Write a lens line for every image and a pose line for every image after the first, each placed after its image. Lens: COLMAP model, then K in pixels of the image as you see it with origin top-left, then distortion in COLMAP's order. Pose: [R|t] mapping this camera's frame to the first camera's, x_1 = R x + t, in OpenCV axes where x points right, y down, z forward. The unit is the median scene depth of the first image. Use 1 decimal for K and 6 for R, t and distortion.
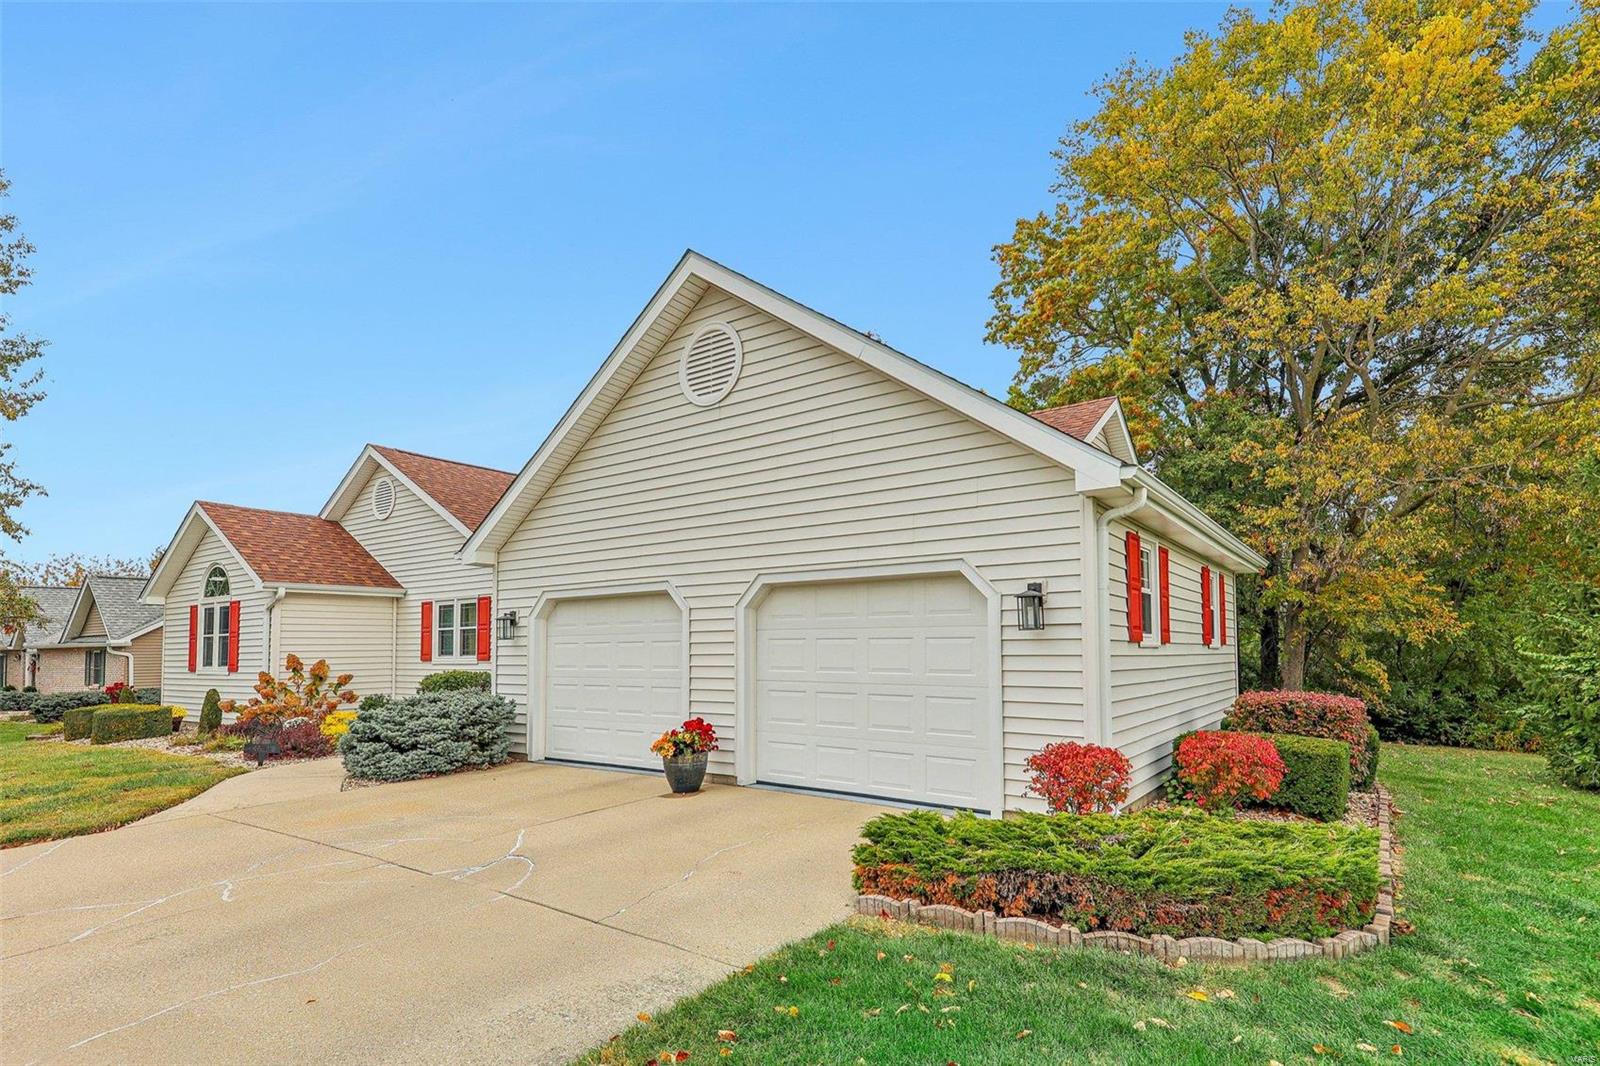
lens RADIAL K [[790.2, 0, 860.1], [0, 790.2, 583.6], [0, 0, 1]] dist [0.026208, -0.002288]
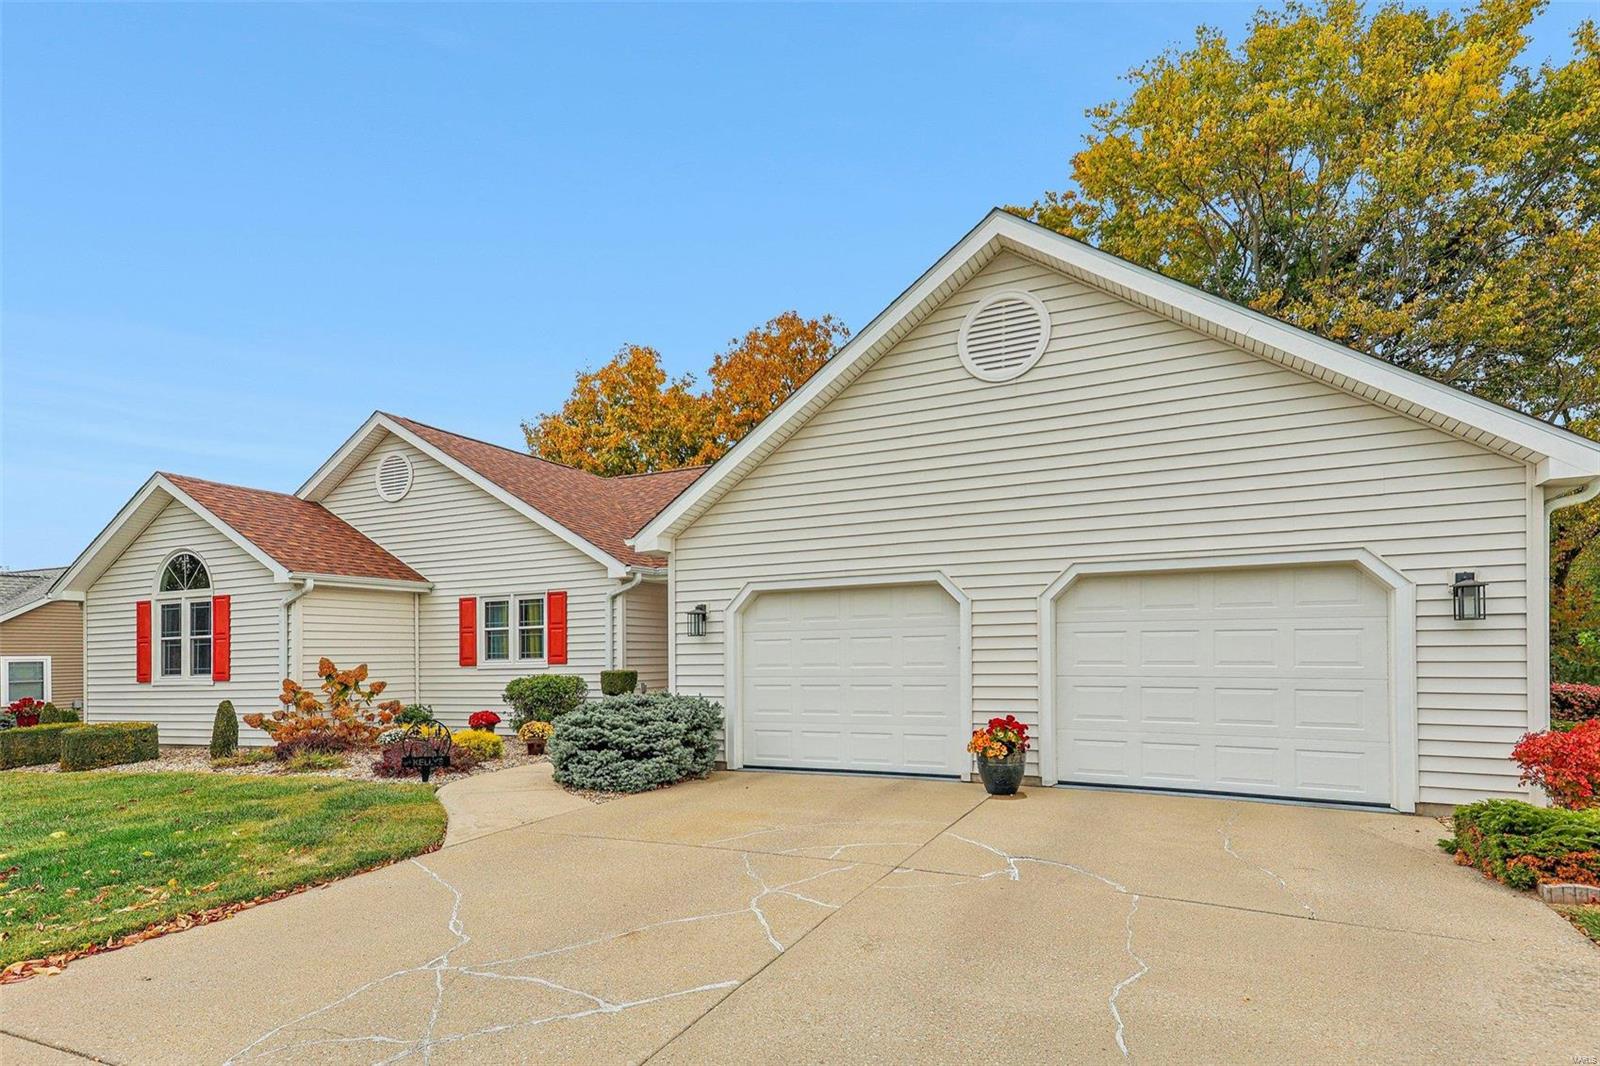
lens RADIAL K [[837.1, 0, 821.8], [0, 837.1, 626.4], [0, 0, 1]] dist [0.023393, -0.001805]
pose [[0.986725, 0.003051, 0.162373, -0.469566], [-0.009695, 0.999147, 0.040141, 0.020260], [-0.162112, -0.041182, 0.985913, 0.046349]]
